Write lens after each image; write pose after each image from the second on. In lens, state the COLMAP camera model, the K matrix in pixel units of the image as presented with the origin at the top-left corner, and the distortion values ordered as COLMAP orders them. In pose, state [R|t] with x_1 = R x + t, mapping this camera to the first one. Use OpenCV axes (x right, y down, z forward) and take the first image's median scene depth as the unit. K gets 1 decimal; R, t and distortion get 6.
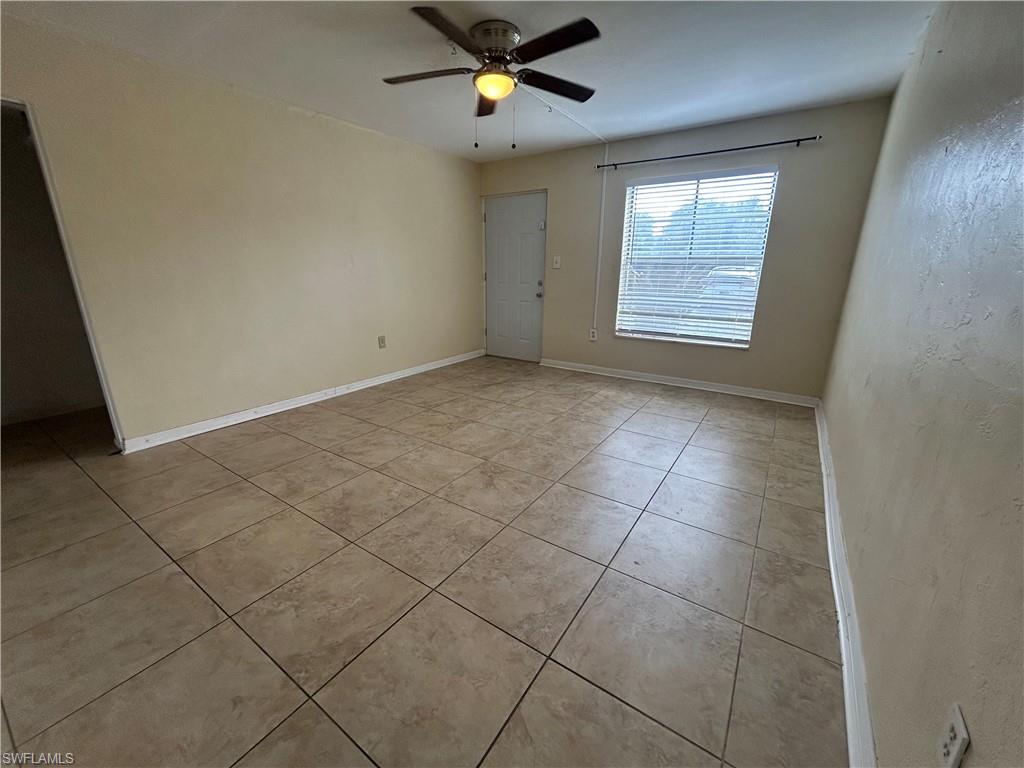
lens RADIAL K [[413.4, 0, 504.1], [0, 413.4, 386.8], [0, 0, 1]] dist [-0.001196, 0.000157]
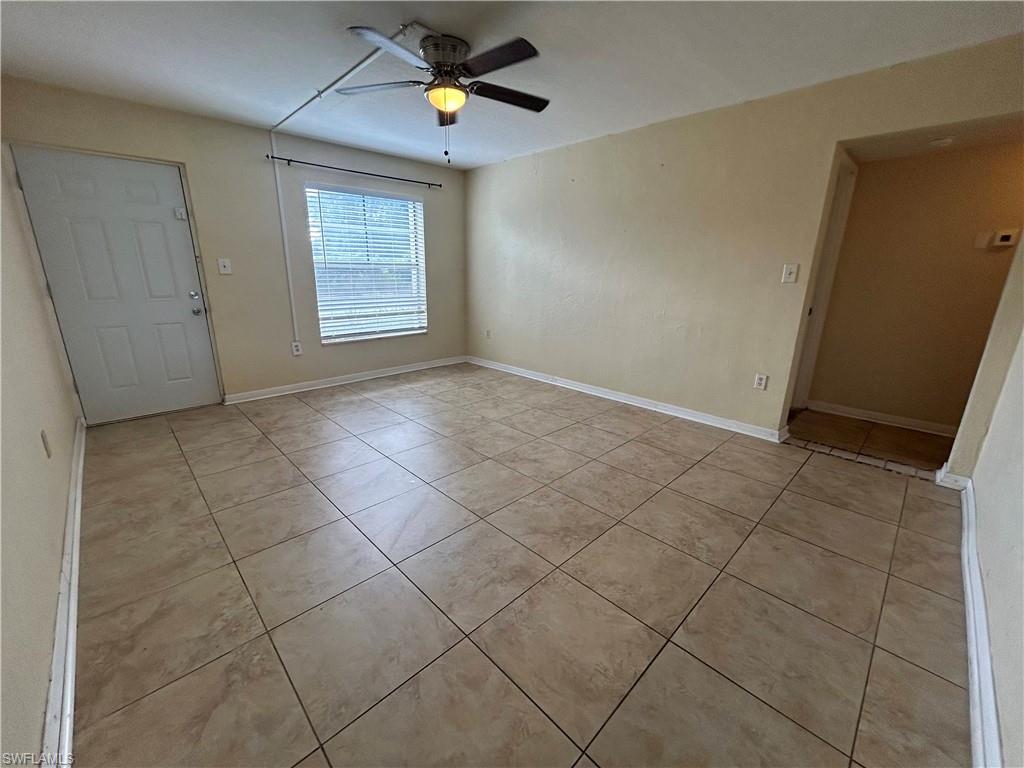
lens RADIAL K [[413.4, 0, 514.1], [0, 413.4, 383.4], [0, 0, 1]] dist [-0.001196, 0.000157]
pose [[0.189285, -0.265067, 0.945468, -0.695566], [0.265997, 0.940714, 0.210481, -0.148965], [-0.945207, 0.211651, 0.248570, 0.451265]]
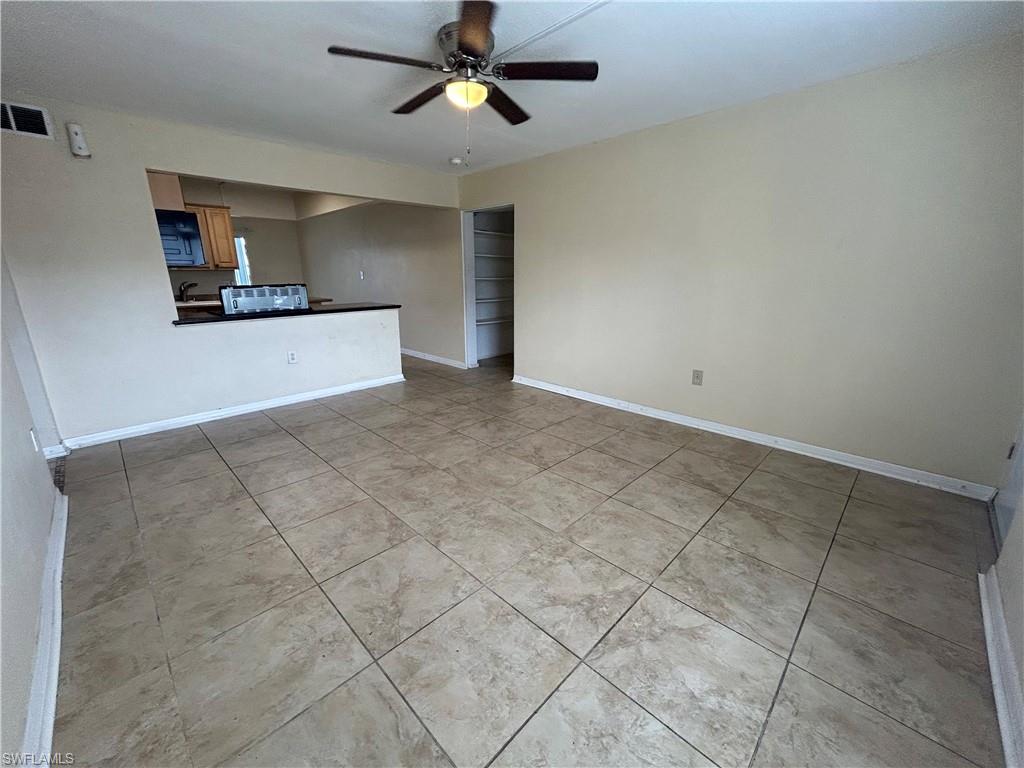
lens RADIAL K [[413.4, 0, 511.0], [0, 413.4, 384.2], [0, 0, 1]] dist [-0.001196, 0.000157]
pose [[-0.180298, 0.252805, -0.950569, 0.613318], [-0.276277, 0.914486, 0.295612, -0.268128], [0.944015, 0.315918, -0.095036, 0.849216]]
